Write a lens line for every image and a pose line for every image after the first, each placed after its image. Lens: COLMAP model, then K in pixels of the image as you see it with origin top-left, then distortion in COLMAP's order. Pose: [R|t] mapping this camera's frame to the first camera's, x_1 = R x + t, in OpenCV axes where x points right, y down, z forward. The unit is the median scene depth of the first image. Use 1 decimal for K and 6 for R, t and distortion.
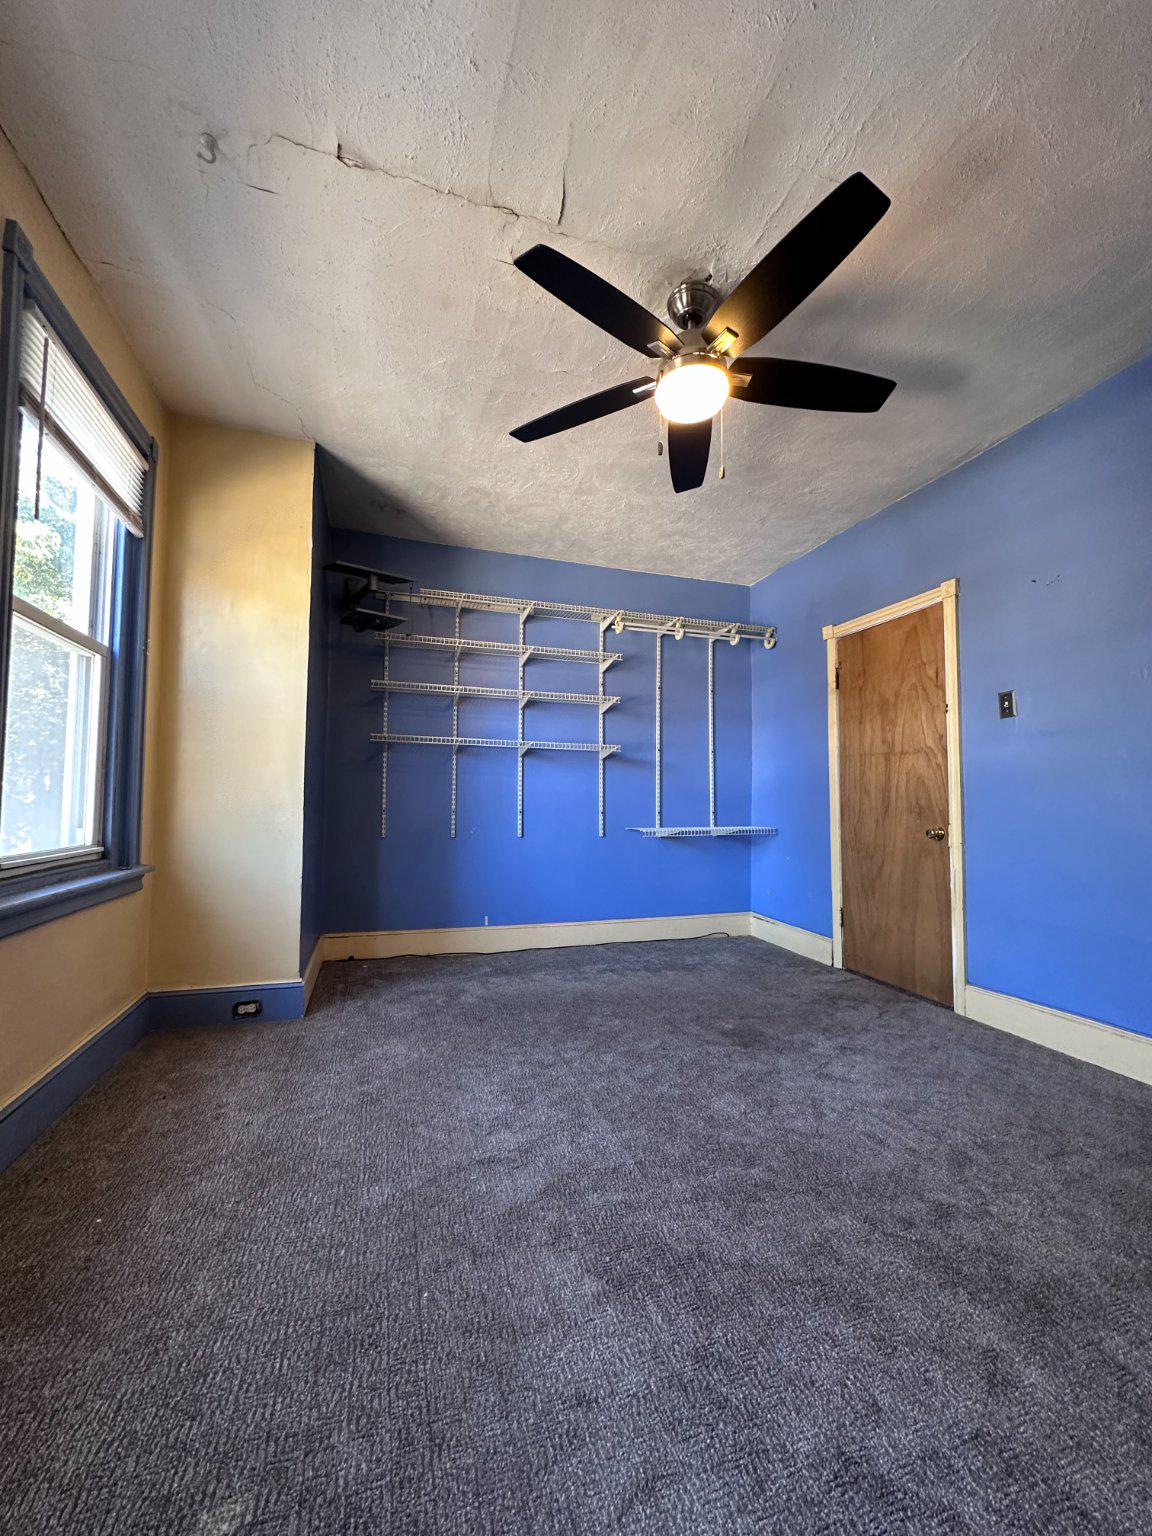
lens RADIAL K [[614.1, 0, 574.3], [0, 614.1, 771.0], [0, 0, 1]] dist [-0.005018, 0.000430]
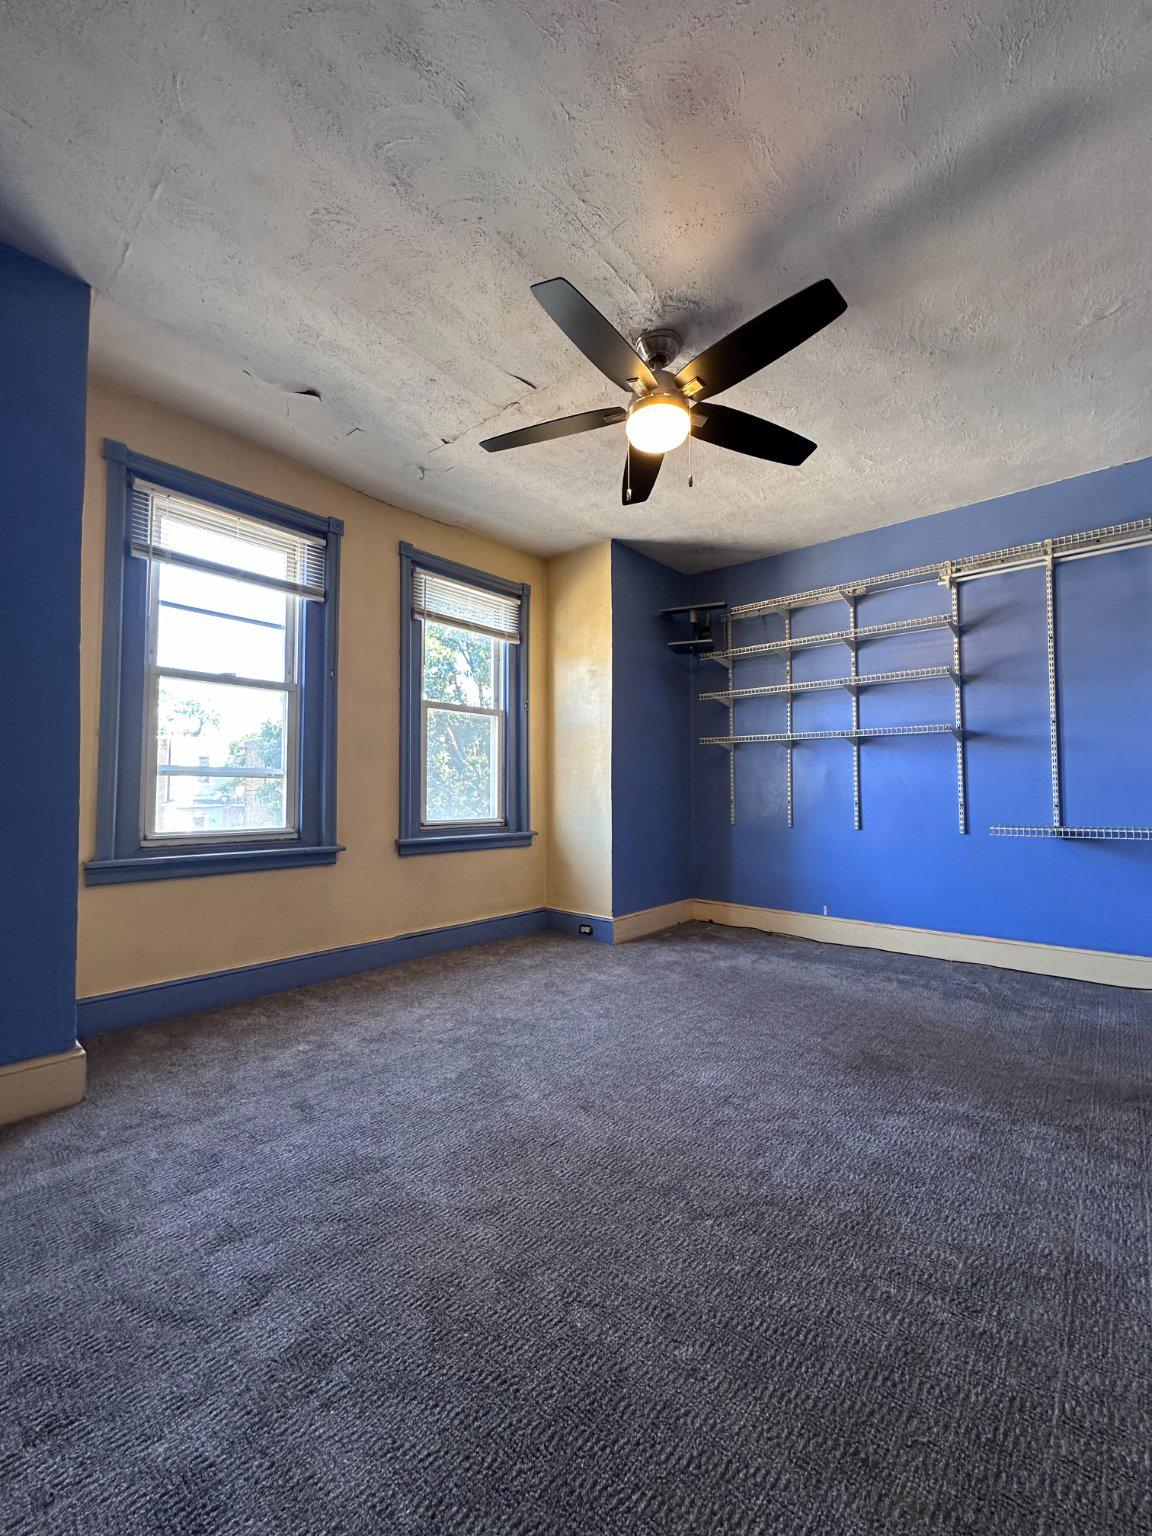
lens RADIAL K [[614.1, 0, 573.7], [0, 614.1, 767.7], [0, 0, 1]] dist [-0.005018, 0.000430]
pose [[0.510644, -0.044092, -0.858661, 0.633161], [0.048672, 0.998565, -0.022331, 0.013904], [0.858414, -0.030389, 0.512057, 0.162060]]
